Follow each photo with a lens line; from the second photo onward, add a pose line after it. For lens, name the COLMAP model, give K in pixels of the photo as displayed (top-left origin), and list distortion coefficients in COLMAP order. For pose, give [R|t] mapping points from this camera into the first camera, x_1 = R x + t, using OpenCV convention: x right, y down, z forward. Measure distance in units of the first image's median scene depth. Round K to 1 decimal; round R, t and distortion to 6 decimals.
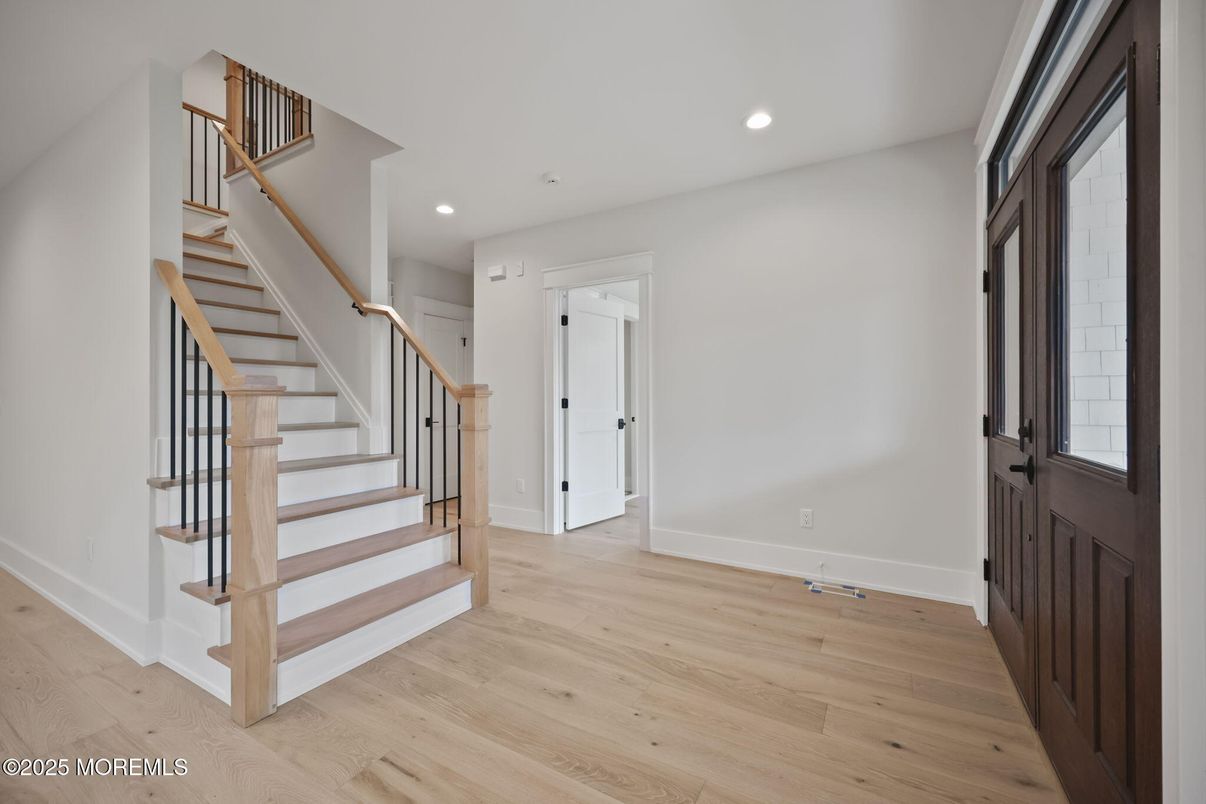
lens RADIAL K [[485.7, 0, 599.4], [0, 485.7, 398.5], [0, 0, 1]] dist [-0.001015, 0.000381]
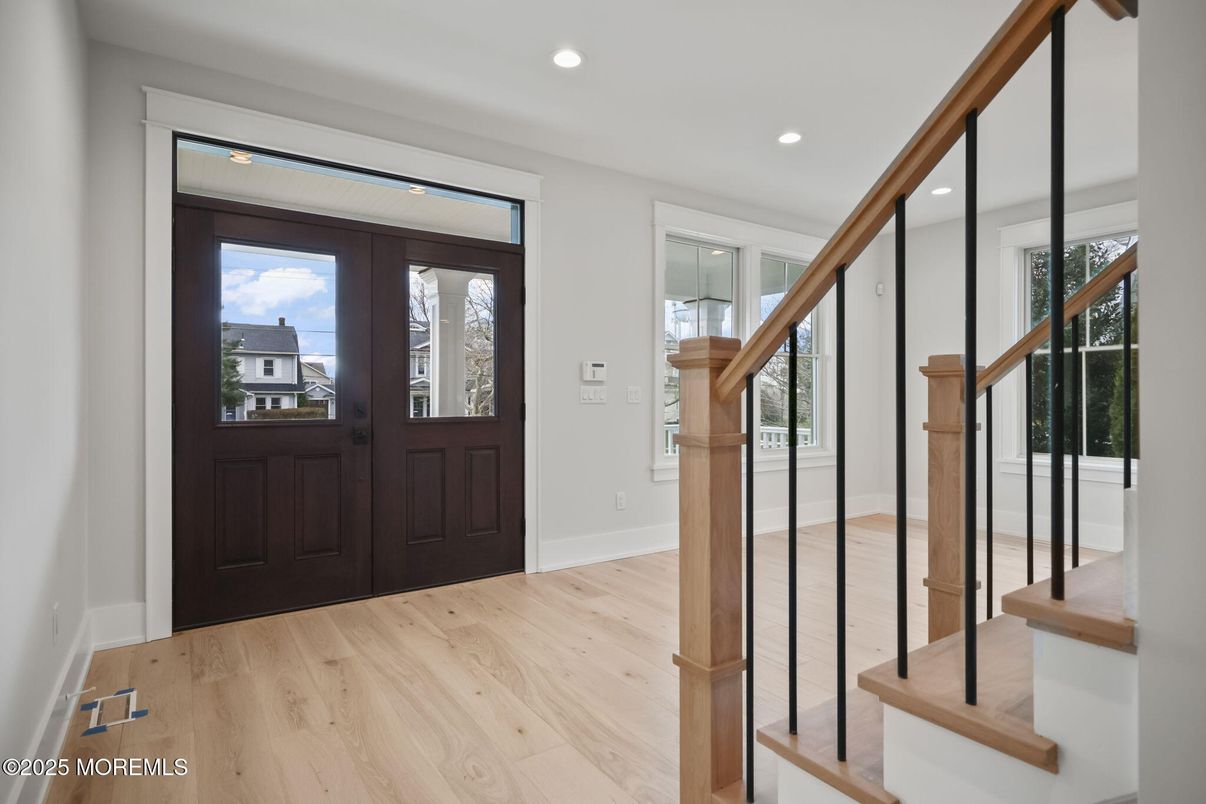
lens RADIAL K [[587.4, 0, 601.6], [0, 587.4, 396.0], [0, 0, 1]] dist [-0.001548, -0.000027]
pose [[-0.895524, 0.001404, 0.445011, -0.475442], [0.000237, 0.999996, -0.002677, 0.019854], [-0.445013, -0.002292, -0.895521, 1.787024]]
